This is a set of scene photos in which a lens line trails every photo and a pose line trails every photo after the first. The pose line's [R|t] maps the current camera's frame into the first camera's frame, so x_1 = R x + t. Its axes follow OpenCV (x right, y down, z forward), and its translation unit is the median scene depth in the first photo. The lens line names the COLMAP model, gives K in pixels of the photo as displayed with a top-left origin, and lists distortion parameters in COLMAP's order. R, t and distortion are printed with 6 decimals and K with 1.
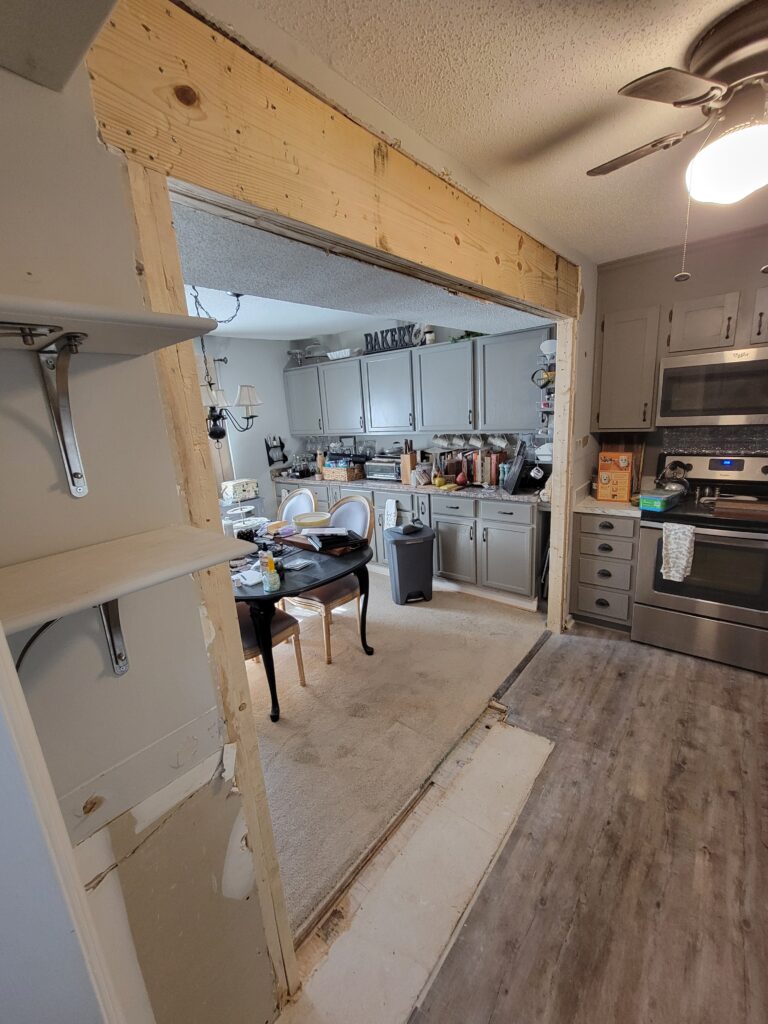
lens RADIAL K [[422.4, 0, 384.0], [0, 422.4, 512.0], [0, 0, 1]] dist [-0.006162, 0.003584]
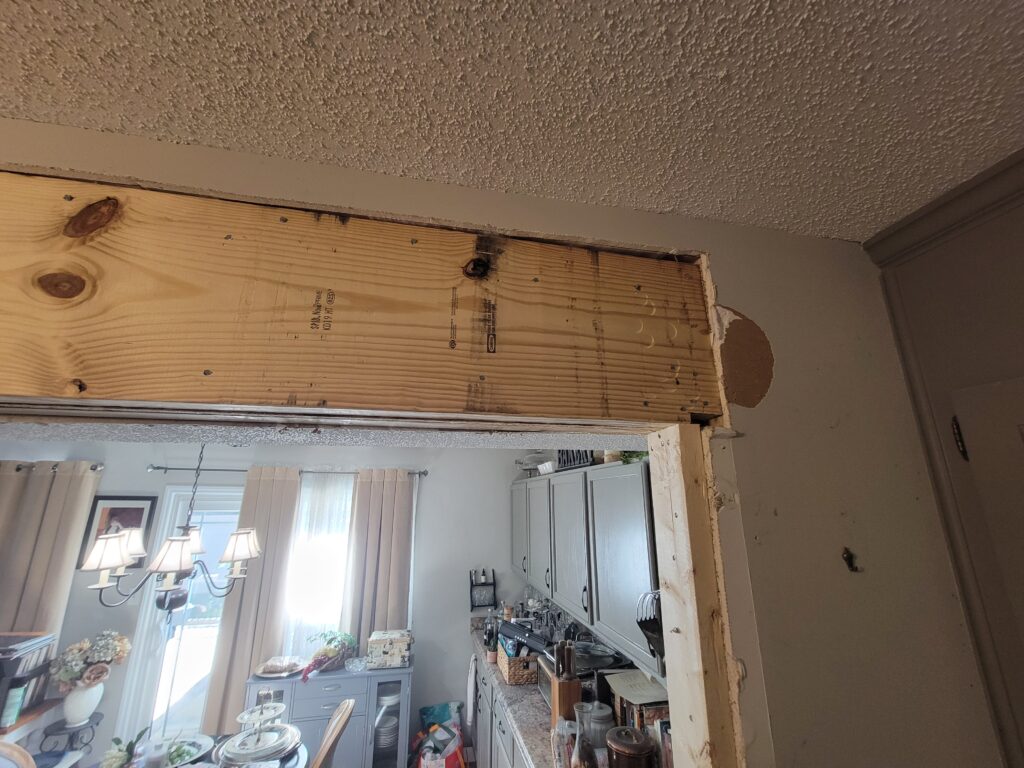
lens RADIAL K [[422.4, 0, 512.0], [0, 422.4, 384.0], [0, 0, 1]] dist [-0.006162, 0.003584]
pose [[0.782913, -0.093365, -0.615086, 0.325419], [-0.210595, 0.890536, -0.403232, -0.222911], [0.585403, 0.445230, 0.677549, 0.471868]]
